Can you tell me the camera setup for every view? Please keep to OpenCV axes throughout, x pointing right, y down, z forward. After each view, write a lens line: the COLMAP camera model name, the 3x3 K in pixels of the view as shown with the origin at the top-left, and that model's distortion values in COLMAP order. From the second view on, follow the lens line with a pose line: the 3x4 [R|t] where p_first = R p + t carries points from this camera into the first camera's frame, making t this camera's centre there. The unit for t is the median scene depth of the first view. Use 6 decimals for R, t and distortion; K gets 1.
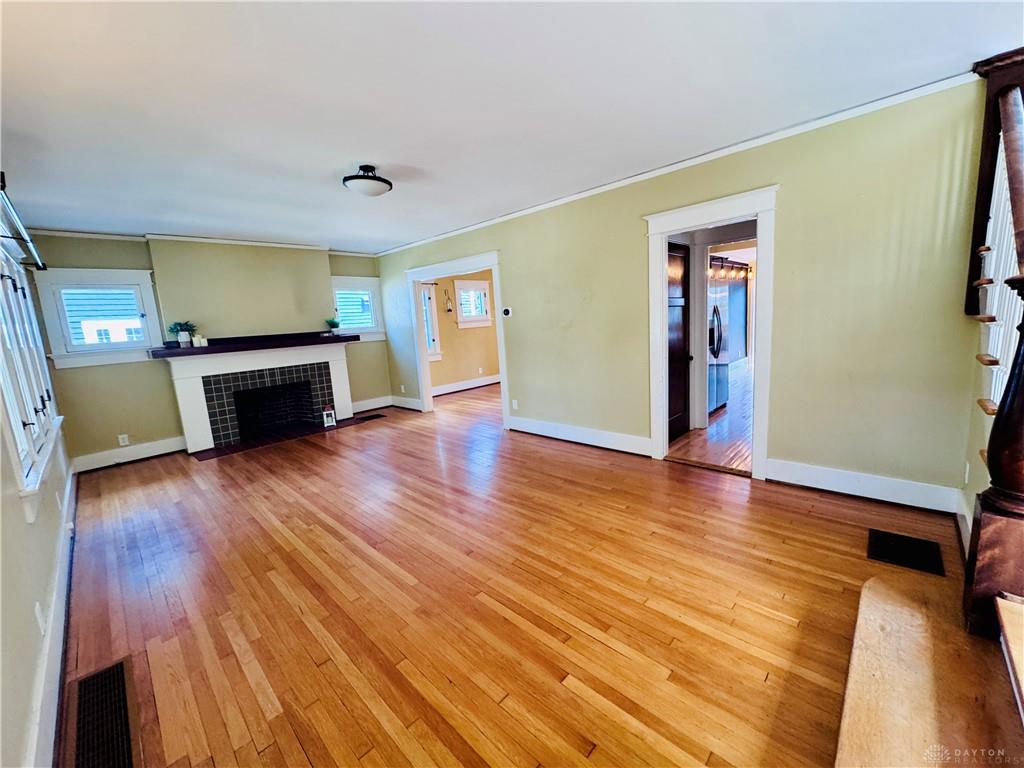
lens RADIAL K [[404.5, 0, 516.1], [0, 404.5, 386.6], [0, 0, 1]] dist [-0.003630, -0.000027]
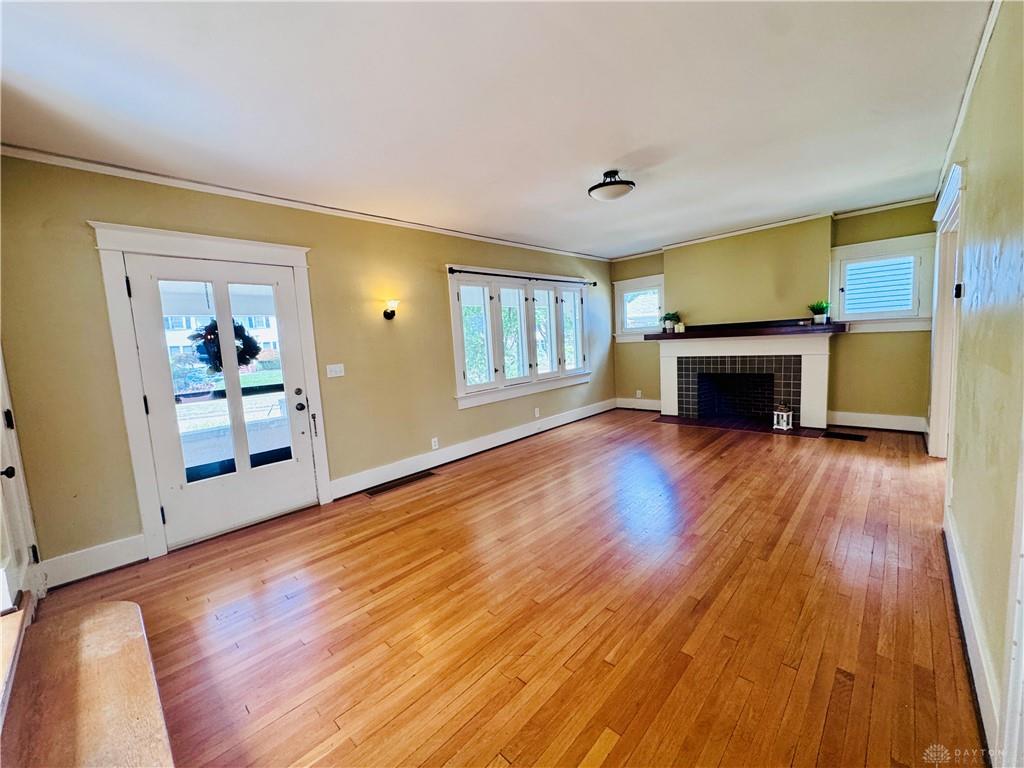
lens RADIAL K [[436.5, 0, 539.0], [0, 436.5, 384.9], [0, 0, 1]] dist [0.000696, 0.000242]
pose [[-0.000538, 0.170492, -0.985359, 0.612880], [-0.104604, 0.979944, 0.169612, -0.137666], [0.994514, 0.103164, 0.017307, 0.635982]]
